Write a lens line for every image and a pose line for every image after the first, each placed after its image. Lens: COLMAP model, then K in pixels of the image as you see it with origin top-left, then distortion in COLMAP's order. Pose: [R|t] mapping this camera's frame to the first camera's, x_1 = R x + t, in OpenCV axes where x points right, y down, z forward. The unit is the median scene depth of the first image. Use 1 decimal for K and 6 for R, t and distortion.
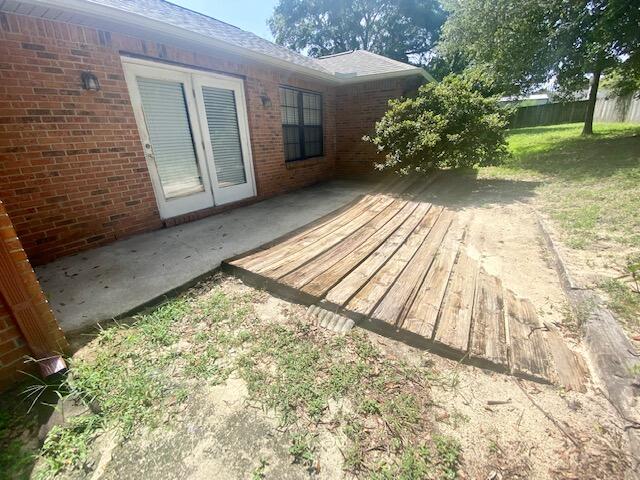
lens RADIAL K [[271.8, 0, 320.0], [0, 271.8, 240.0], [0, 0, 1]] dist [0.024081, -0.027376]
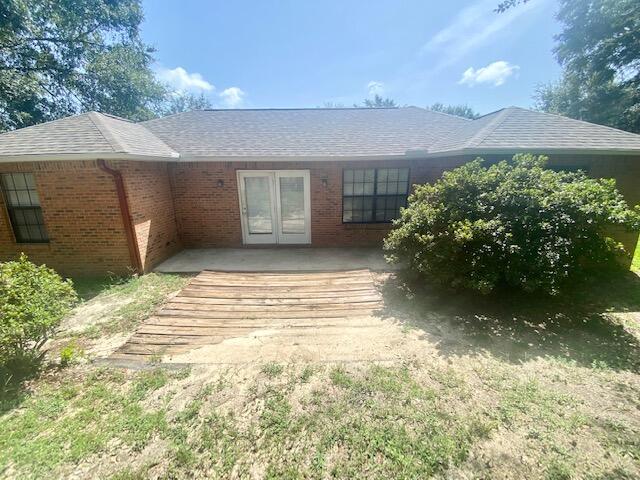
lens RADIAL K [[271.8, 0, 320.0], [0, 271.8, 240.0], [0, 0, 1]] dist [0.024081, -0.027376]
pose [[0.512997, 0.246322, -0.822289, 1.052360], [-0.307212, 0.947176, 0.092074, -0.359281], [0.801533, 0.205383, 0.561572, 0.263104]]
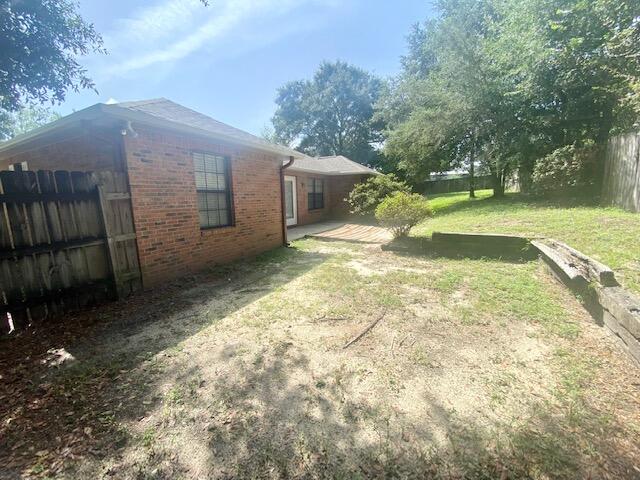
lens RADIAL K [[271.8, 0, 320.0], [0, 271.8, 240.0], [0, 0, 1]] dist [0.024081, -0.027376]
pose [[0.997087, -0.001398, 0.076255, -0.246835], [0.016912, 0.978995, -0.203181, 0.470725], [-0.074370, 0.203879, 0.976167, -1.292145]]
